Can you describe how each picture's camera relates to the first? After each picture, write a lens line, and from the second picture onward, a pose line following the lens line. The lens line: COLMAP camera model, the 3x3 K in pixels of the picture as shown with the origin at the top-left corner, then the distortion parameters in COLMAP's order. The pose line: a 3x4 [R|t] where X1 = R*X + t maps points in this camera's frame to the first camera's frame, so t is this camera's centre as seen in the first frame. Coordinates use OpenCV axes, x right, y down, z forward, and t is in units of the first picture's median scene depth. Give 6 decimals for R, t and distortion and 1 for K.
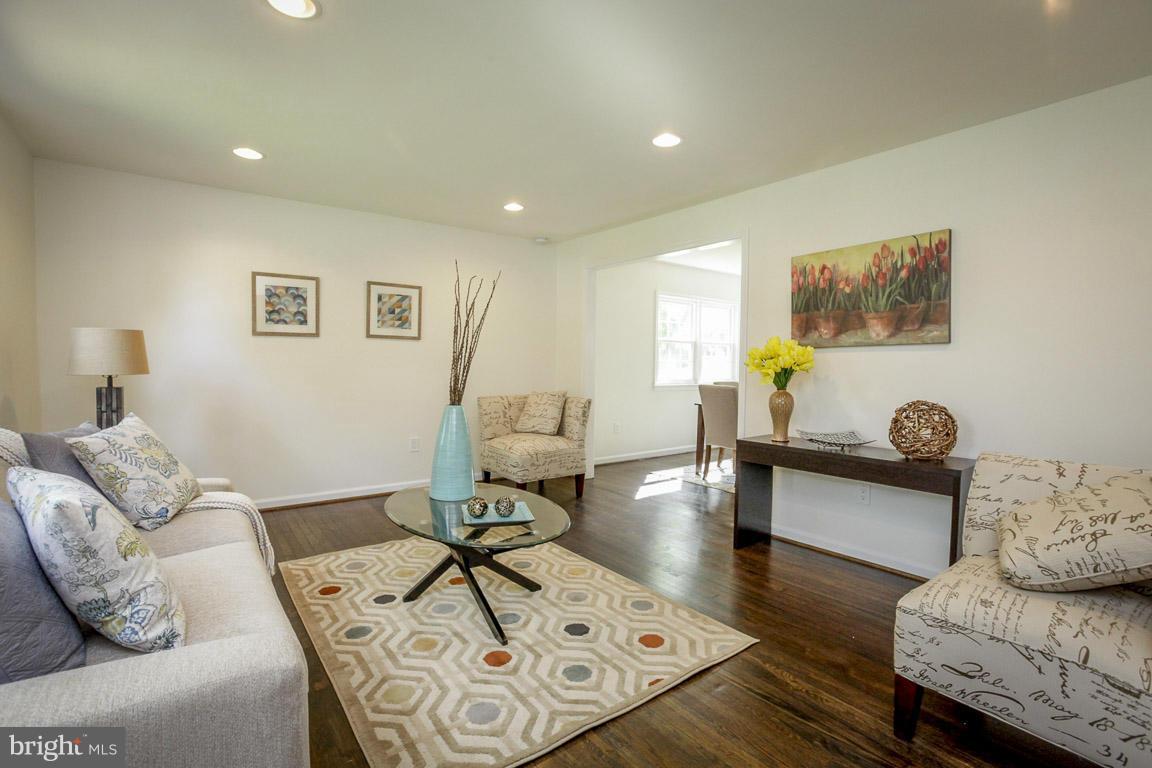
lens RADIAL K [[529.4, 0, 575.2], [0, 529.4, 377.8], [0, 0, 1]] dist [-0.038343, -0.000169]
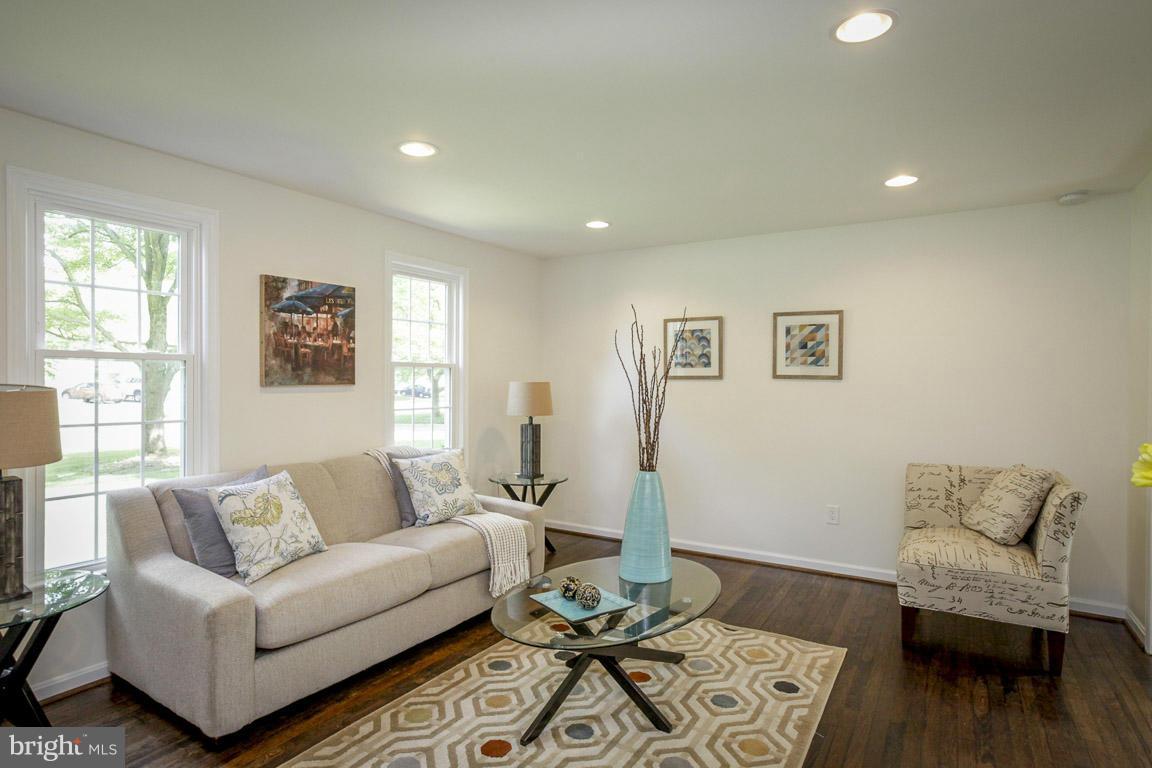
lens RADIAL K [[623.1, 0, 577.2], [0, 623.1, 384.8], [0, 0, 1]] dist [-0.030376, 0.000487]
pose [[0.358607, 0.001231, -0.933488, 0.458555], [-0.029727, 0.999507, -0.010102, -0.049218], [0.933015, 0.031372, 0.358467, 0.359293]]
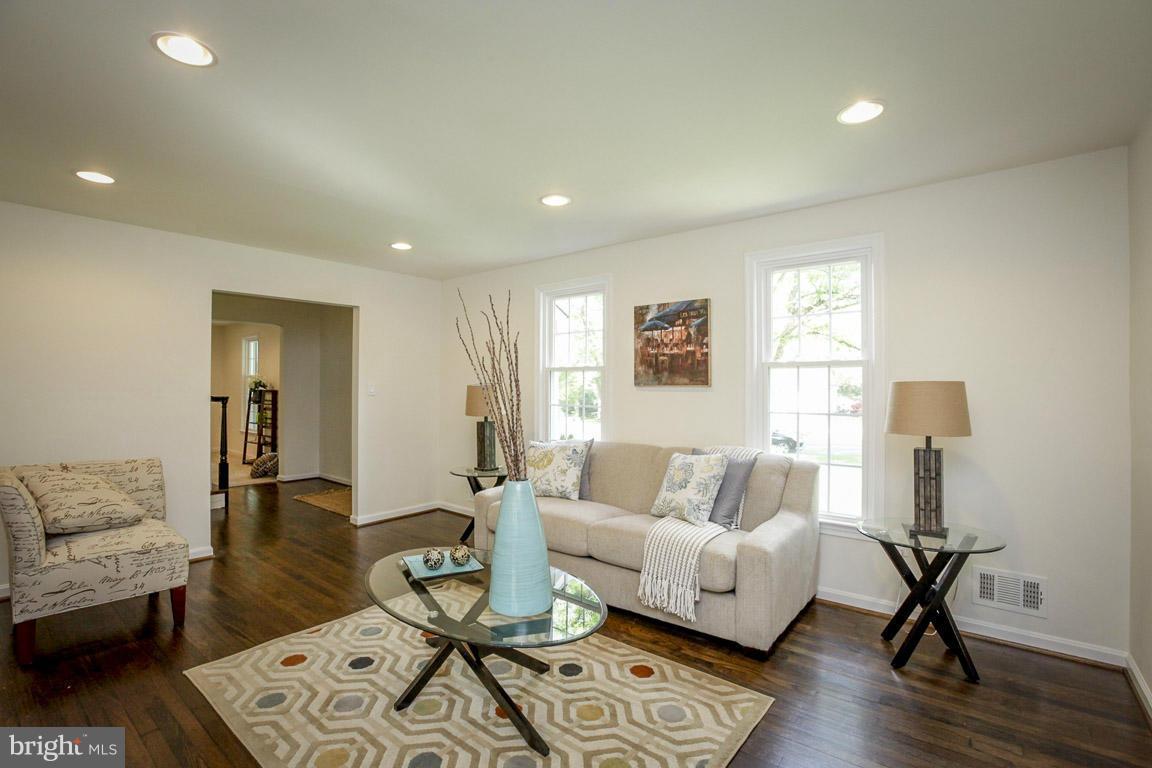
lens RADIAL K [[529.4, 0, 578.0], [0, 529.4, 382.0], [0, 0, 1]] dist [-0.038343, -0.000169]
pose [[-0.966440, -0.002505, -0.256879, -0.081078], [-0.010042, 0.999557, 0.028033, -0.076289], [0.256695, 0.029672, -0.966037, 1.157361]]
